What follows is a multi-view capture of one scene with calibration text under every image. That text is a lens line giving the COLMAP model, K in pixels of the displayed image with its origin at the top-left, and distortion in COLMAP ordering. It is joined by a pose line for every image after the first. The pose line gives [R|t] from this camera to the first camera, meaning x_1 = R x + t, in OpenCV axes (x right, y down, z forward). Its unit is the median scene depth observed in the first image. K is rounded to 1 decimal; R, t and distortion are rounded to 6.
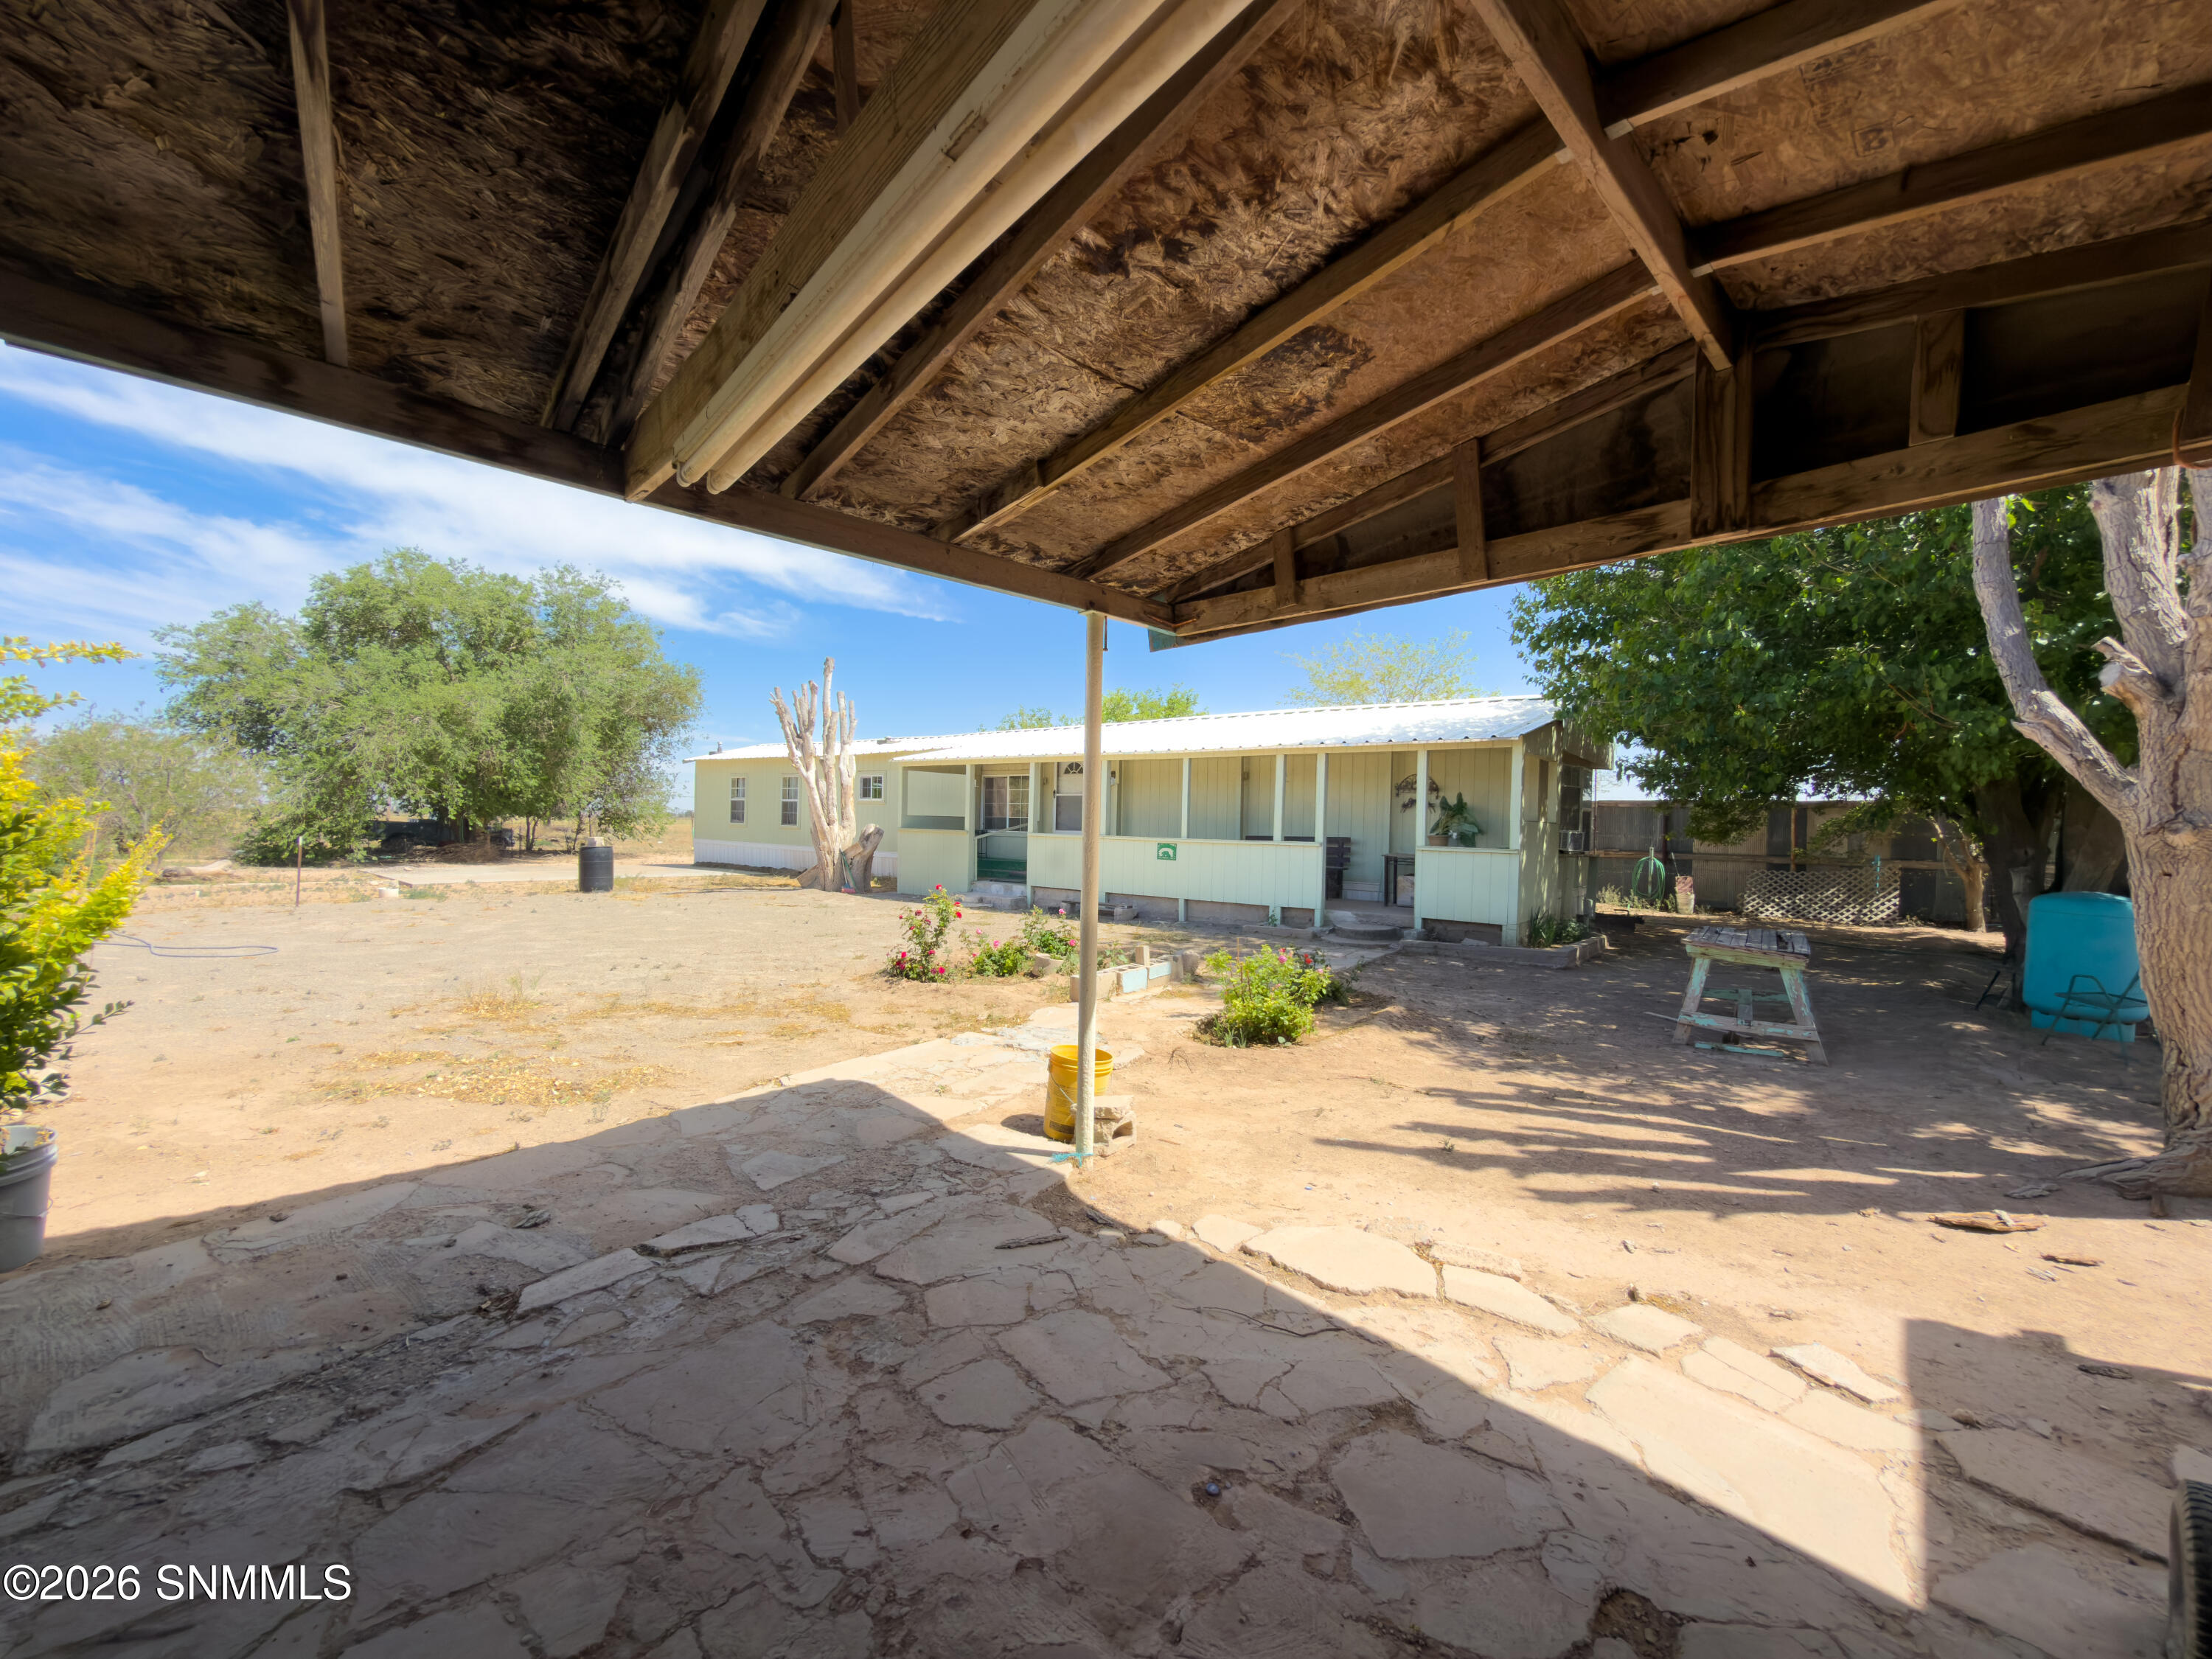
lens RADIAL K [[896.7, 0, 1098.7], [0, 896.7, 833.7], [0, 0, 1]] dist [-0.002343, -0.000237]
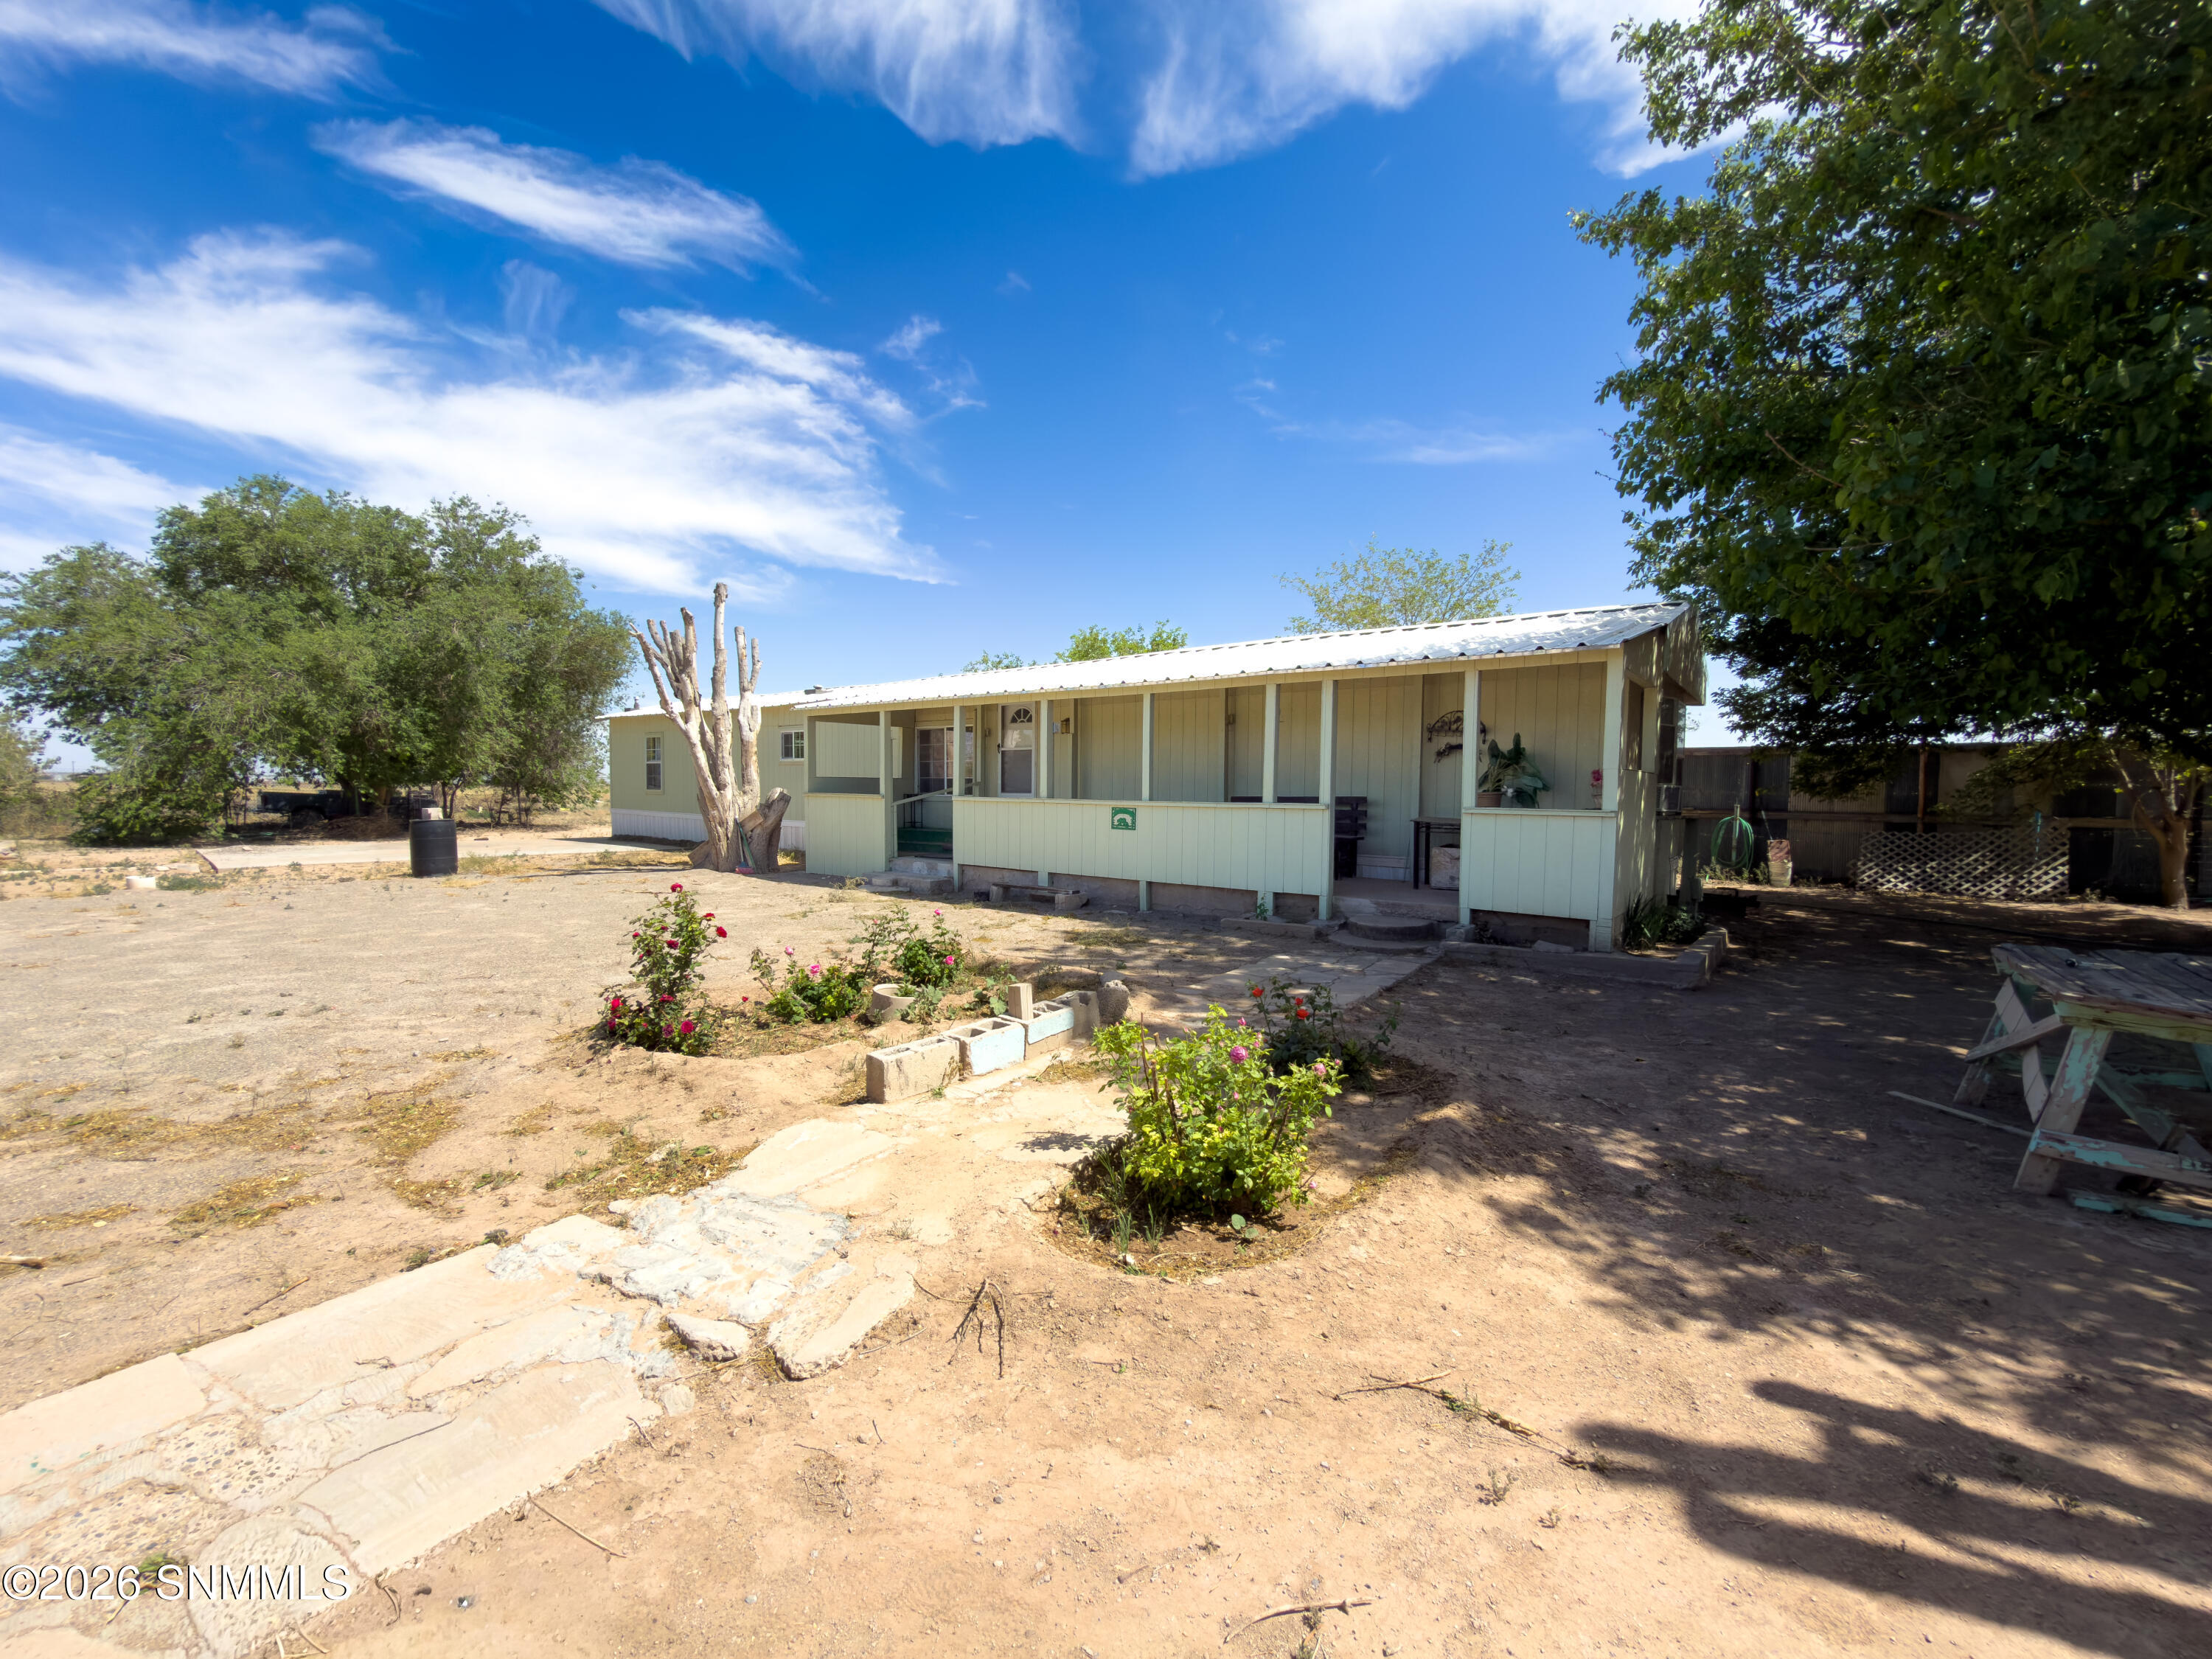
lens RADIAL K [[896.7, 0, 1096.2], [0, 896.7, 837.8], [0, 0, 1]] dist [-0.002343, -0.000237]
pose [[0.999884, -0.012204, -0.009065, 0.048173], [0.012593, 0.998946, 0.044136, 0.002161], [0.008517, -0.044245, 0.998984, 0.196734]]
